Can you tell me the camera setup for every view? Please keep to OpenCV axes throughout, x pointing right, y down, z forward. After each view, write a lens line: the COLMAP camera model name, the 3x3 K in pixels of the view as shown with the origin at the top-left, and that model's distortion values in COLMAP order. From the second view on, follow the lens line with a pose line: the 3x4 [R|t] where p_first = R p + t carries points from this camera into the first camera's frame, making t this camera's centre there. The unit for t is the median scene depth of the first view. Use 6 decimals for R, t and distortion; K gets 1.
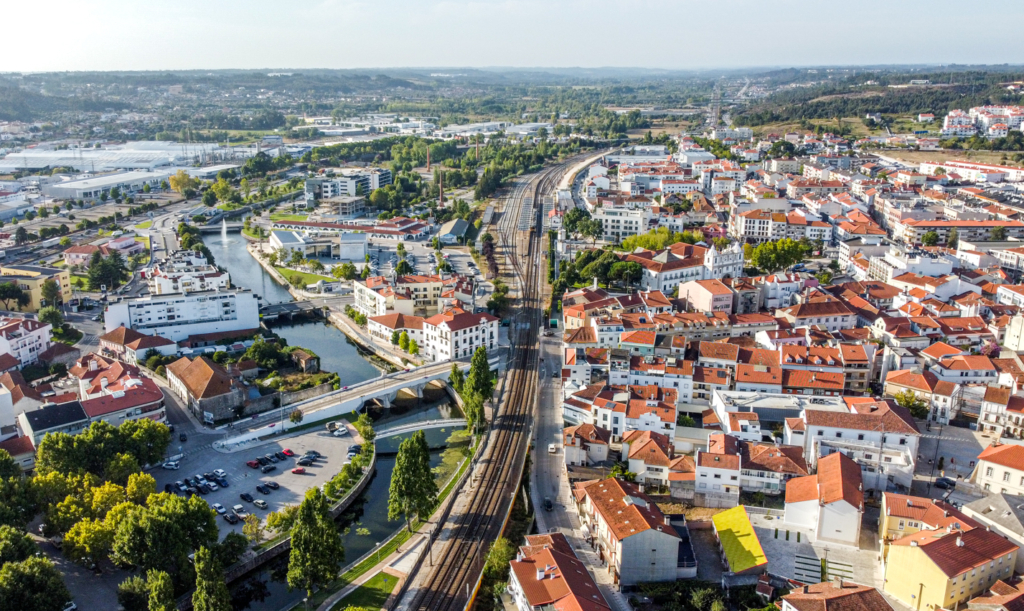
lens RADIAL K [[799.5, 0, 510.7], [0, 799.5, 304.6], [0, 0, 1]] dist [0.000695, -0.000363]
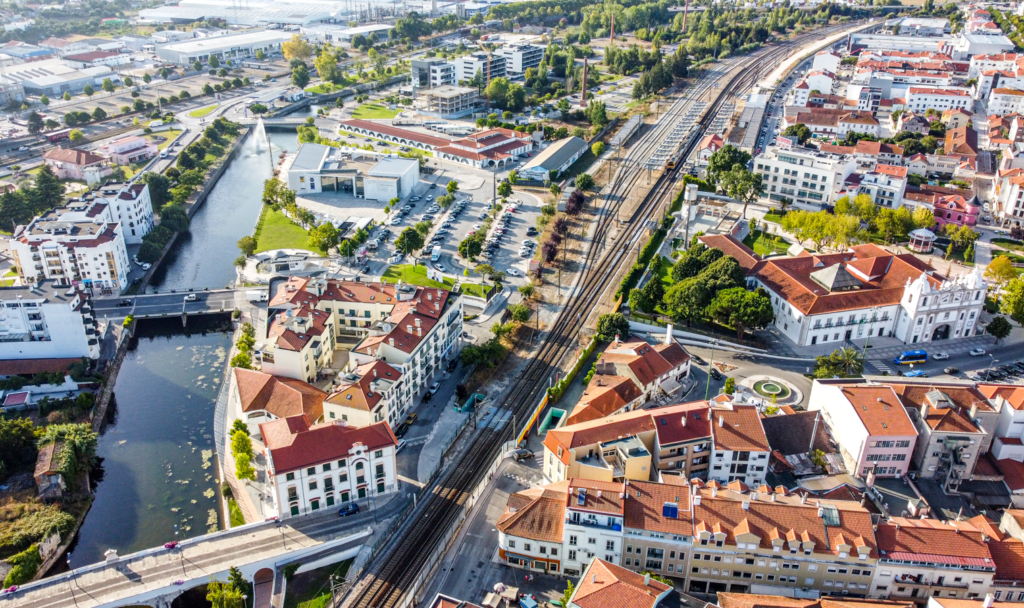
lens RADIAL K [[799.5, 0, 513.4], [0, 799.5, 306.6], [0, 0, 1]] dist [0.000695, -0.000363]
pose [[0.953310, 0.143163, -0.265904, 0.104711], [-0.093613, 0.977211, 0.190512, -0.099886], [0.287118, -0.156725, 0.944987, 0.314668]]
